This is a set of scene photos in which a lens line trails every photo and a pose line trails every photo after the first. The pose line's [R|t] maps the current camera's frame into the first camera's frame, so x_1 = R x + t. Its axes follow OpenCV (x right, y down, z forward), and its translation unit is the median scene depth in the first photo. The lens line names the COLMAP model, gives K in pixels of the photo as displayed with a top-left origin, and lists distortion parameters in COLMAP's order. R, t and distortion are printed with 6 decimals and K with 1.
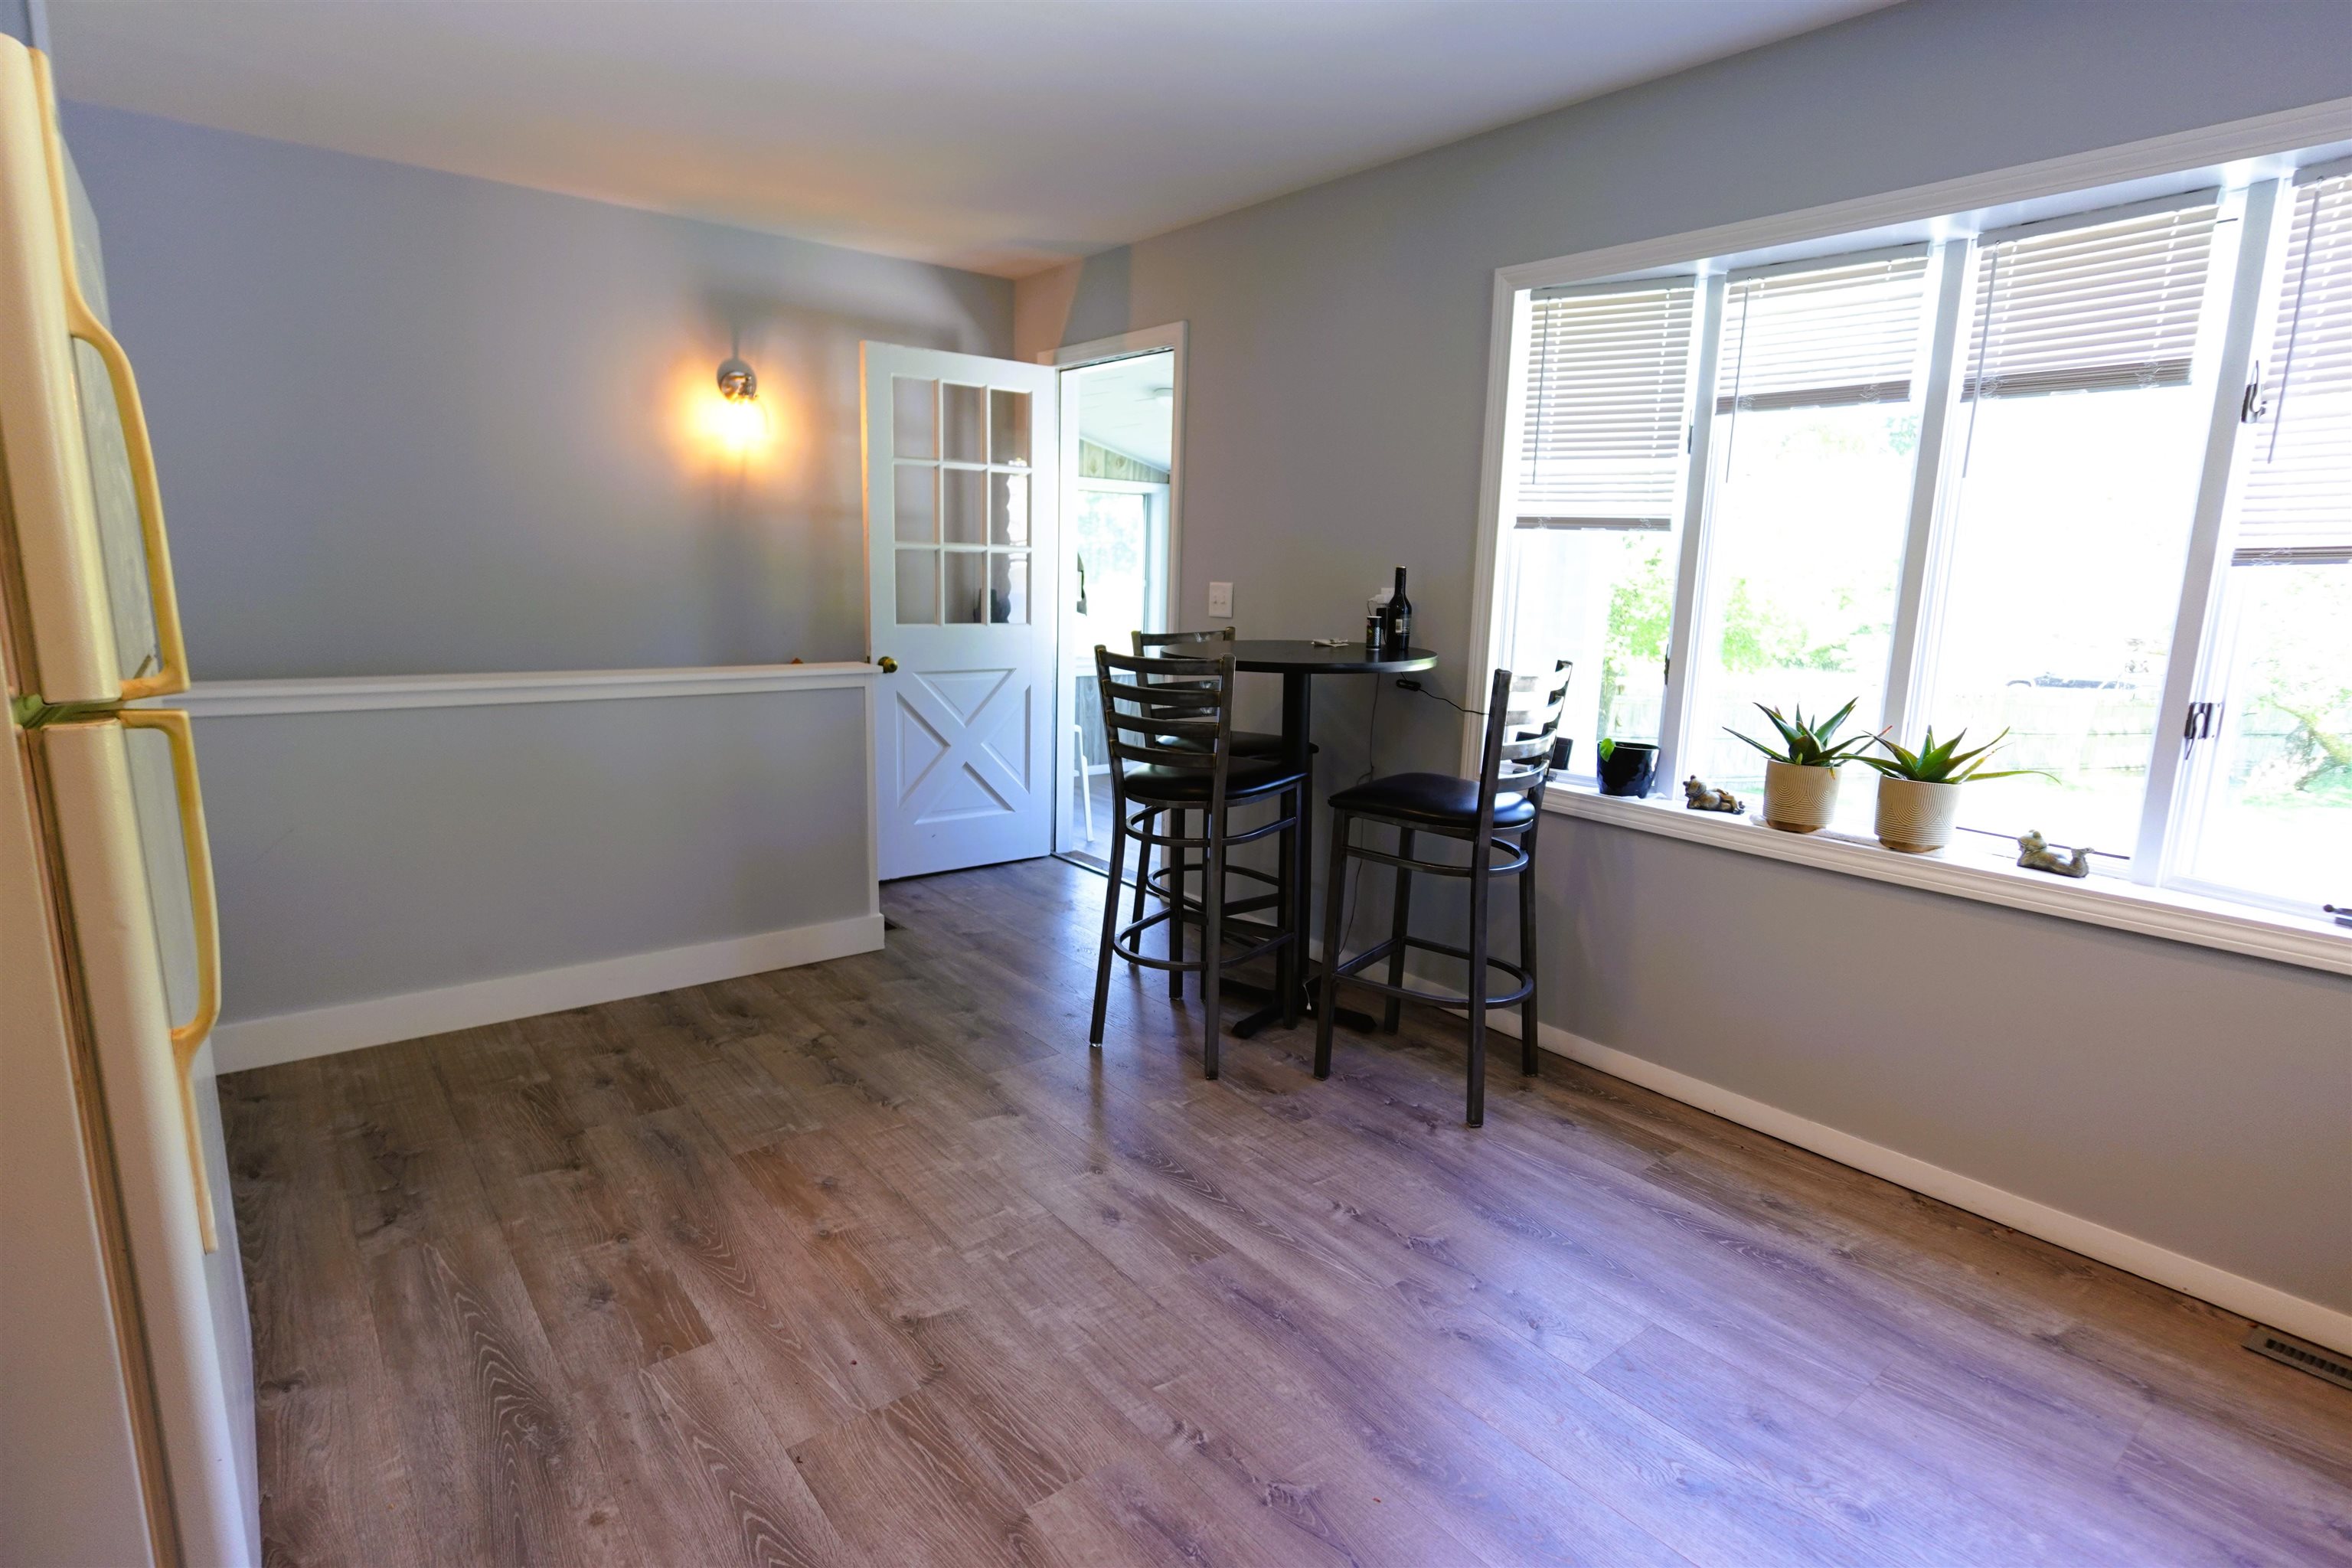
lens RADIAL K [[1188.0, 0, 1176.0], [0, 1188.0, 784.0], [0, 0, 1]] dist [0.000908, -0.001427]
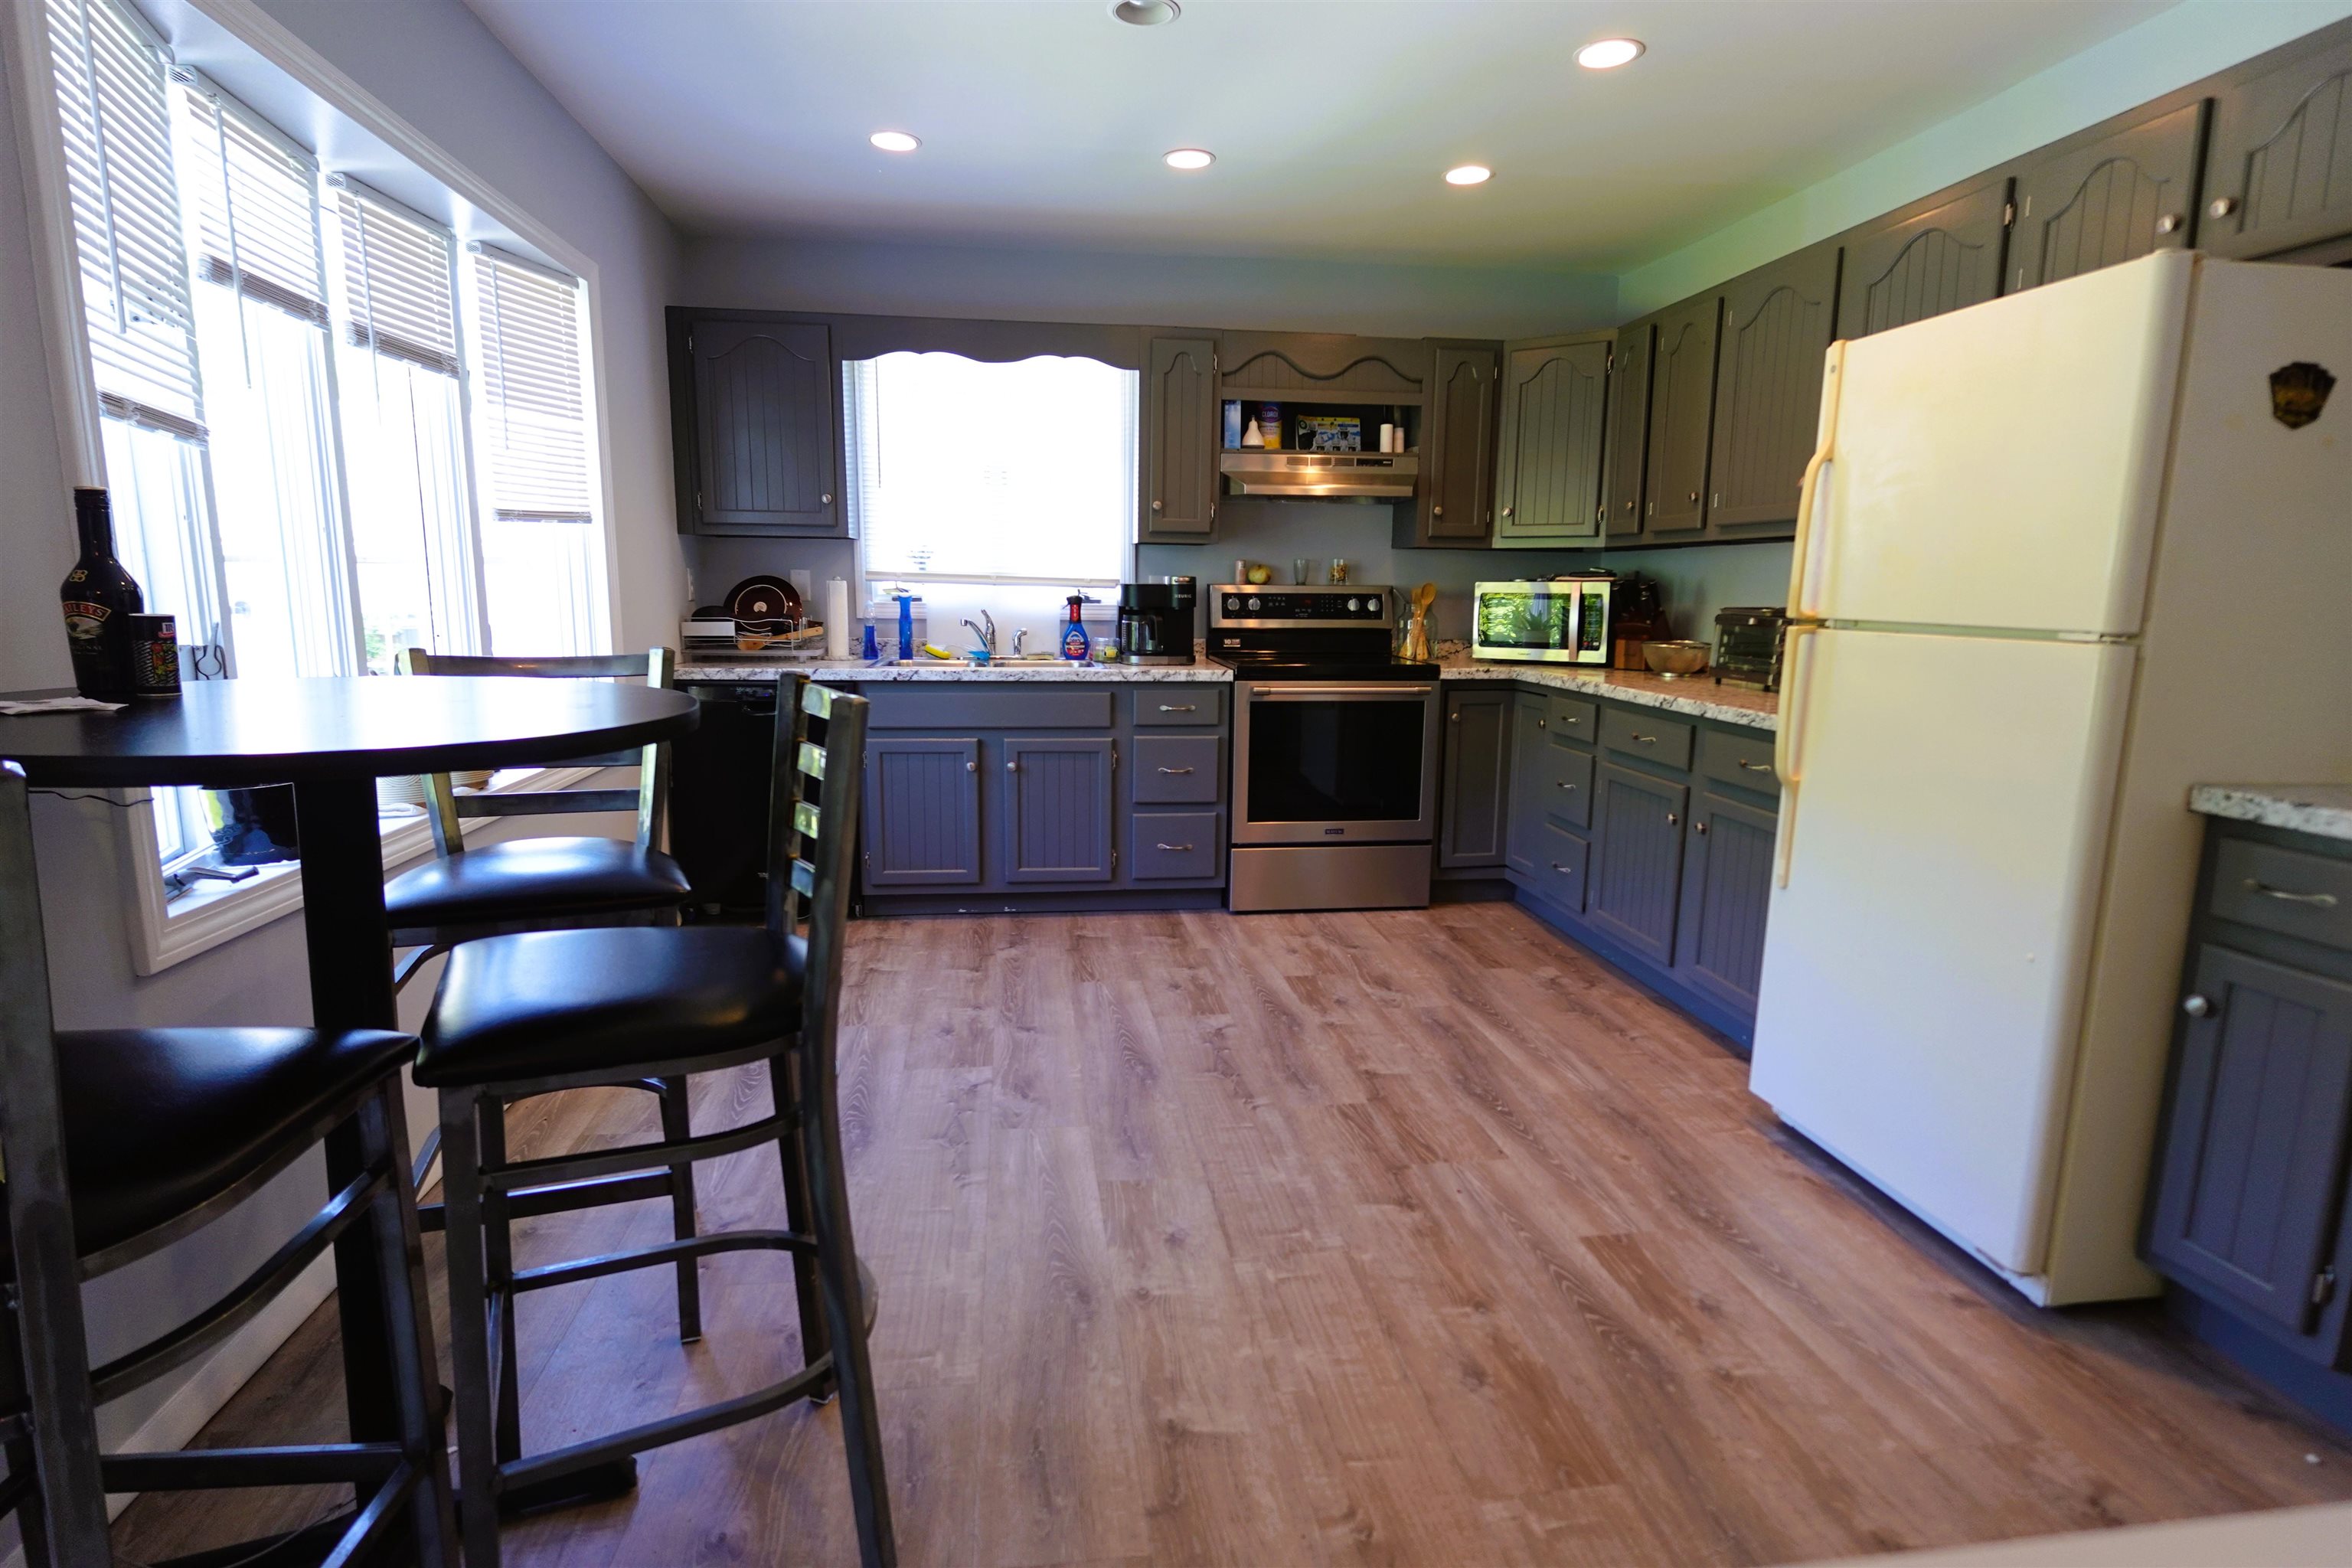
lens RADIAL K [[1188.0, 0, 1176.0], [0, 1188.0, 784.0], [0, 0, 1]] dist [0.000908, -0.001427]
pose [[-0.857717, -0.123224, 0.499137, -0.544851], [0.060391, 0.939984, 0.335833, -0.325470], [-0.510564, 0.318193, -0.798798, 1.871184]]
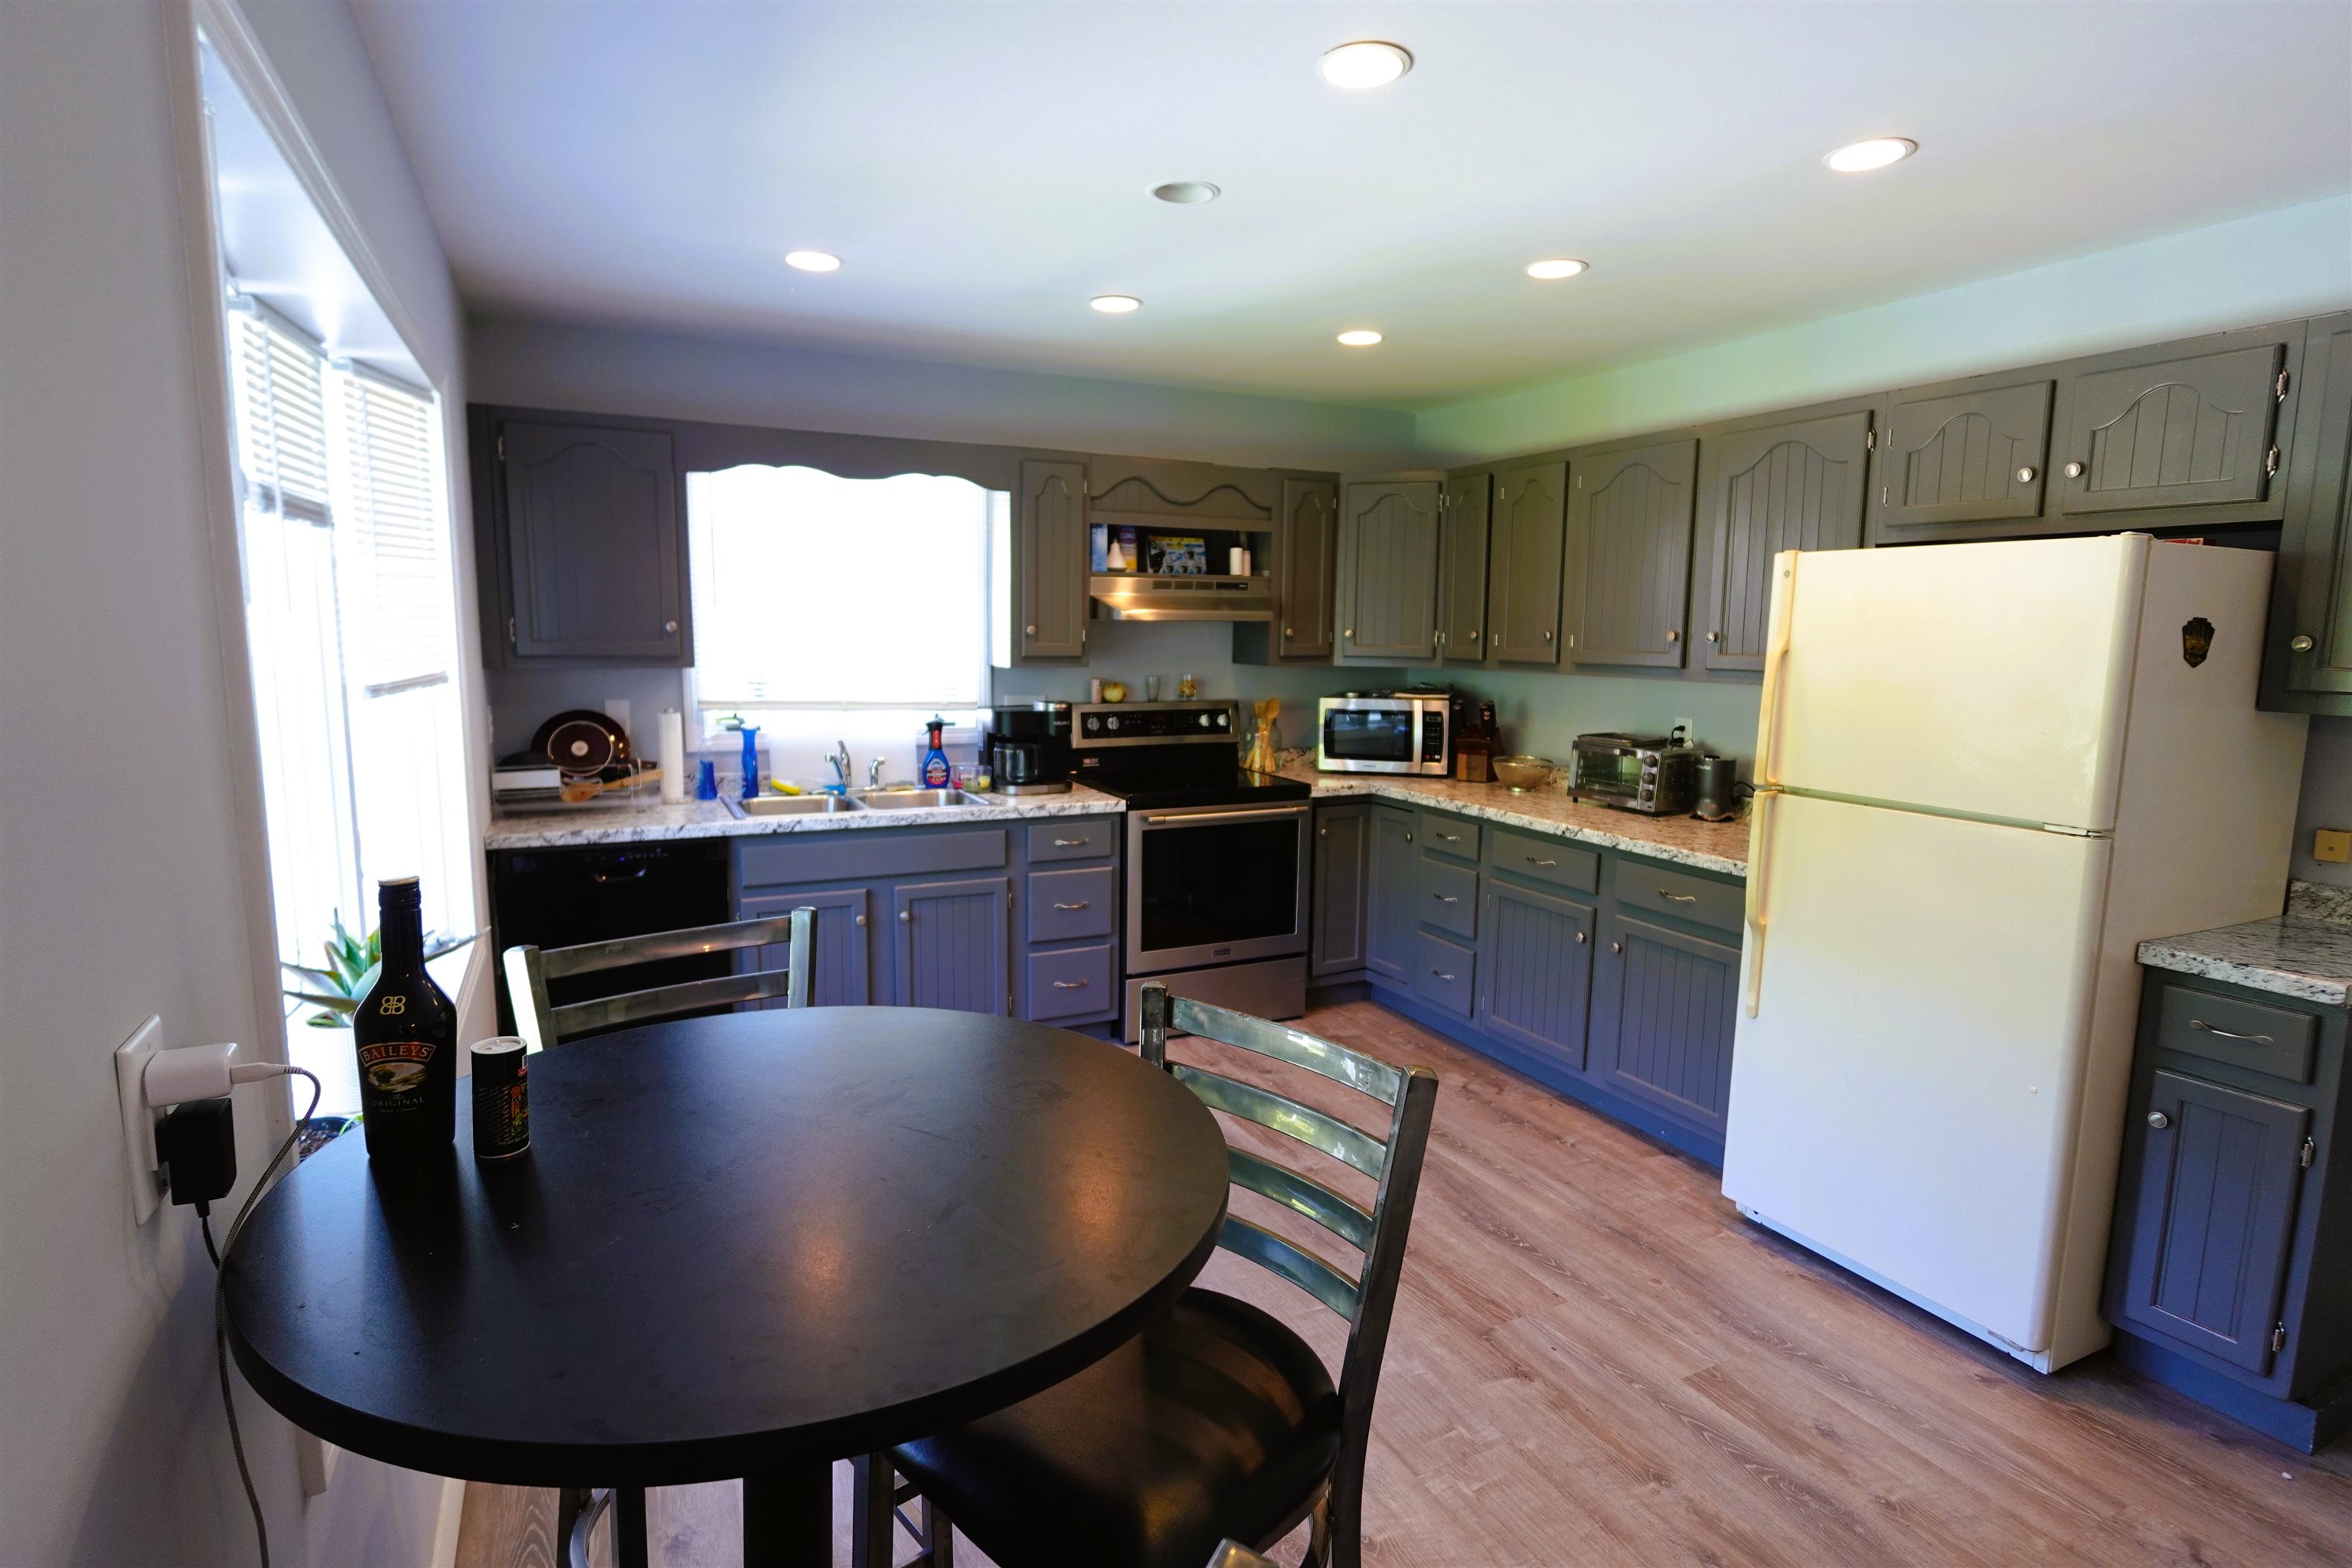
lens RADIAL K [[1184.7, 0, 1176.0], [0, 1184.7, 784.0], [0, 0, 1]] dist [-0.000922, -0.000748]
pose [[-0.976103, -0.068106, 0.206359, -0.086190], [0.000750, 0.948557, 0.316606, -0.476685], [-0.217306, 0.309195, -0.925838, 1.956465]]
